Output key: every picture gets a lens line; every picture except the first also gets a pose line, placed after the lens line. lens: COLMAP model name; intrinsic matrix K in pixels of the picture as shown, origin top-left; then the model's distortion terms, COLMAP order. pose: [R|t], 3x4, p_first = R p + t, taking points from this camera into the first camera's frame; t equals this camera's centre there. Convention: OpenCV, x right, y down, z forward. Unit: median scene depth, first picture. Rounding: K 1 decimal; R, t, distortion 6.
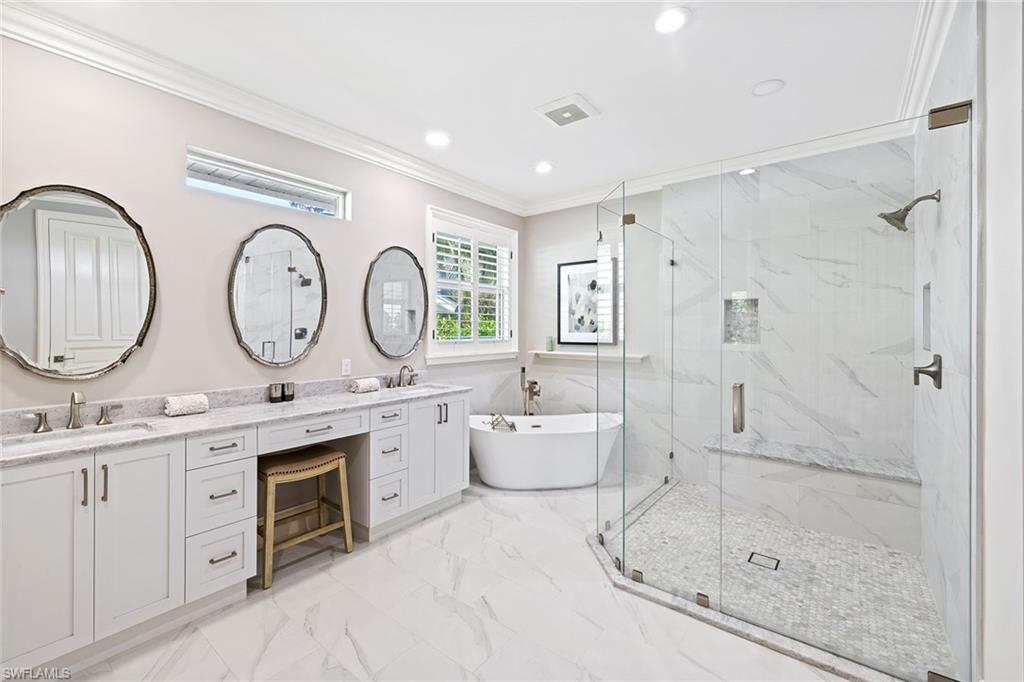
lens RADIAL K [[431.7, 0, 506.6], [0, 431.7, 330.0], [0, 0, 1]] dist [0.003177, 0.000253]
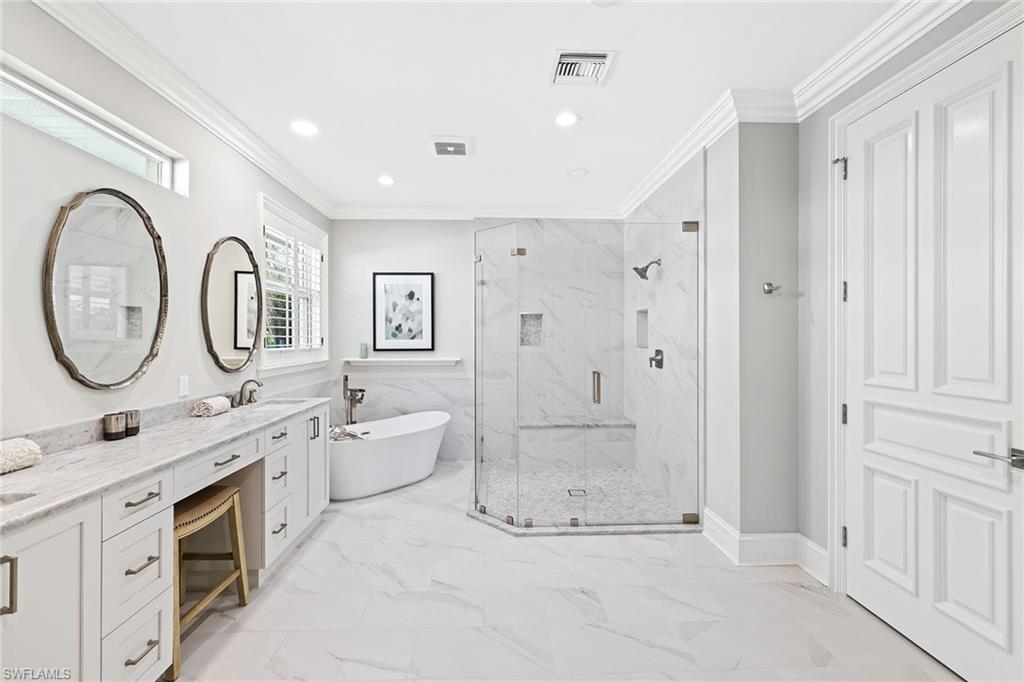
lens RADIAL K [[431.1, 0, 505.6], [0, 431.1, 337.7], [0, 0, 1]] dist [-0.001395, 0.000141]
pose [[0.757072, -0.003810, 0.653321, -0.449443], [0.003462, 0.999992, 0.001820, 0.000682], [-0.653323, 0.000884, 0.757079, 0.037704]]
